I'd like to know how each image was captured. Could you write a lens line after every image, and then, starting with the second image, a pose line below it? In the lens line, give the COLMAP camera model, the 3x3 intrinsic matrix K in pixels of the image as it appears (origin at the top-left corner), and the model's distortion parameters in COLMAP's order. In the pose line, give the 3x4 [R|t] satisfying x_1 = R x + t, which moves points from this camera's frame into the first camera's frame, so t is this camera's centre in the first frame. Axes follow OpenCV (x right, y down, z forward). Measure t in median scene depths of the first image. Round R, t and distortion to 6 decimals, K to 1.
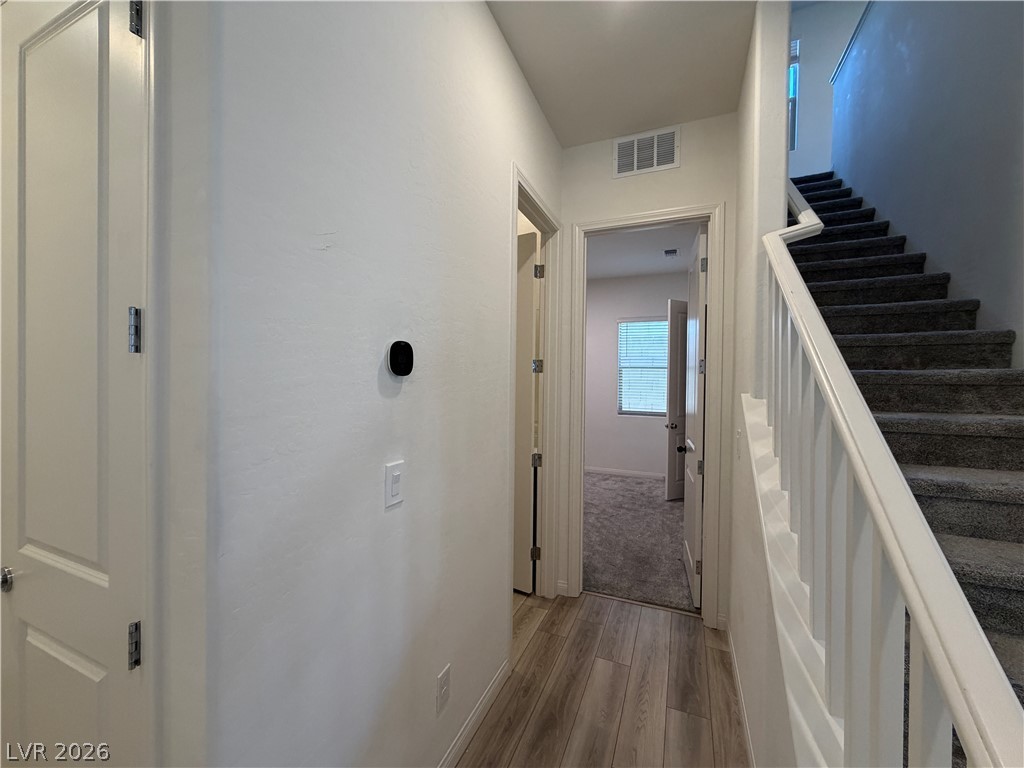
lens RADIAL K [[409.3, 0, 508.2], [0, 409.3, 384.9], [0, 0, 1]] dist [0.002382, -0.000334]
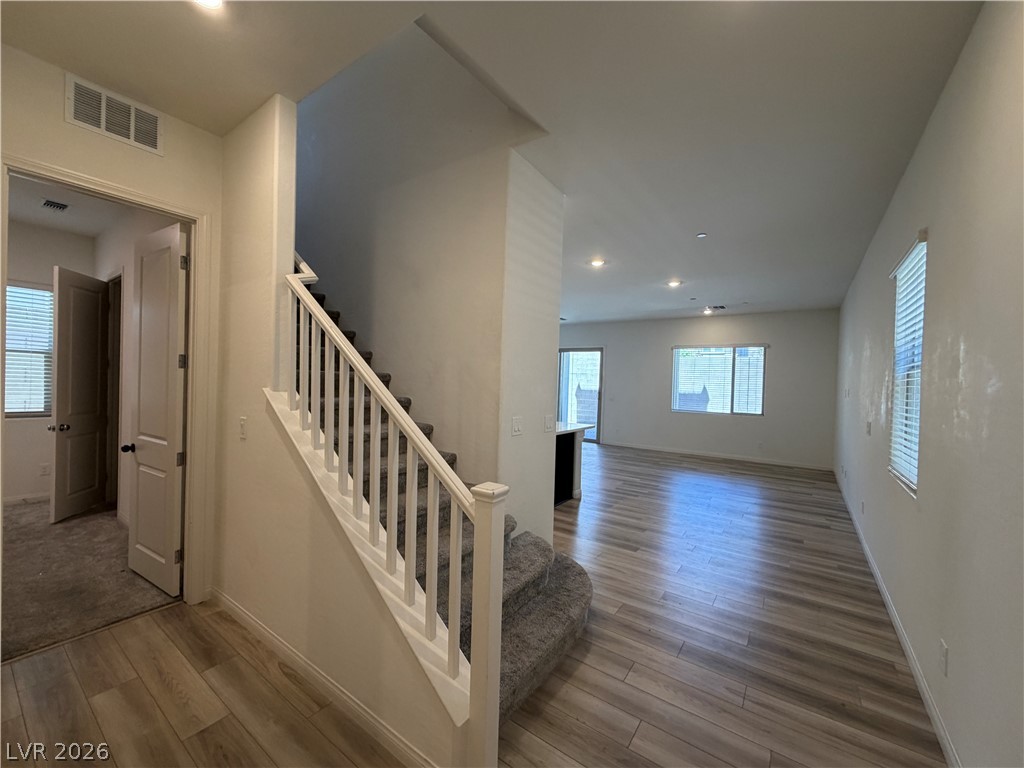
lens RADIAL K [[409.3, 0, 508.2], [0, 409.3, 384.9], [0, 0, 1]] dist [0.002382, -0.000334]
pose [[0.216003, -0.015208, 0.976274, -0.357781], [-0.012318, 0.999757, 0.018299, -0.014330], [-0.976315, -0.015979, 0.215763, -0.024736]]
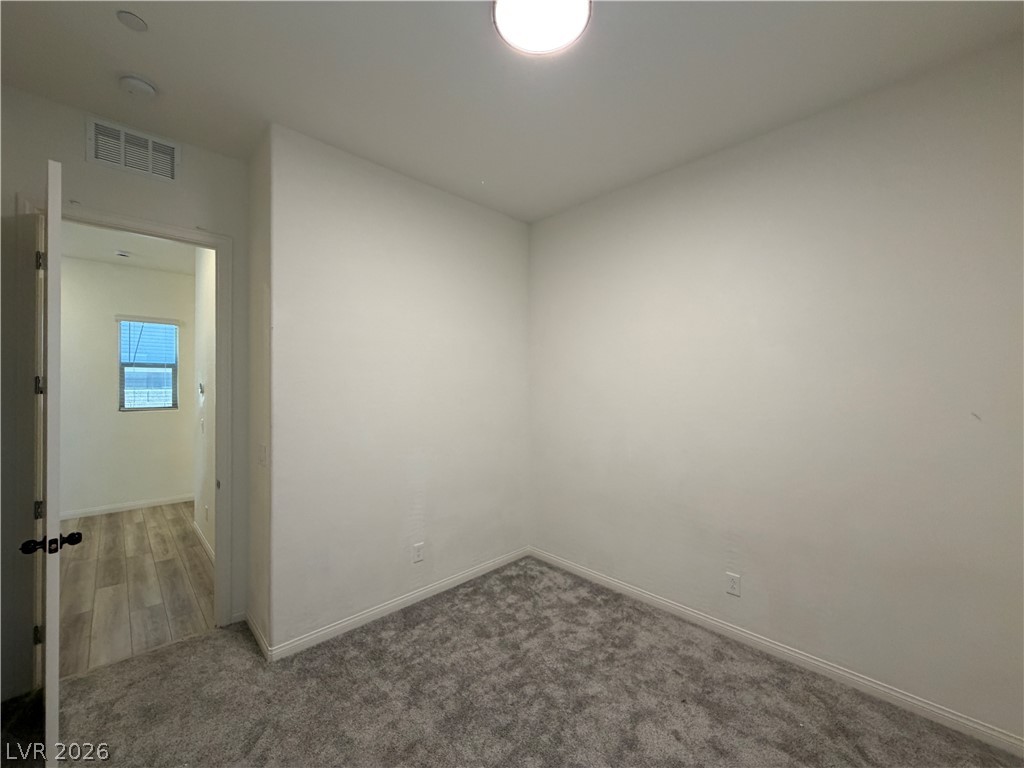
lens RADIAL K [[409.3, 0, 508.2], [0, 409.3, 384.9], [0, 0, 1]] dist [0.002382, -0.000334]
pose [[-0.386076, -0.013413, -0.922370, 0.876803], [-0.022116, 0.999741, -0.005281, -0.061608], [0.922202, 0.018360, -0.386273, 2.173340]]
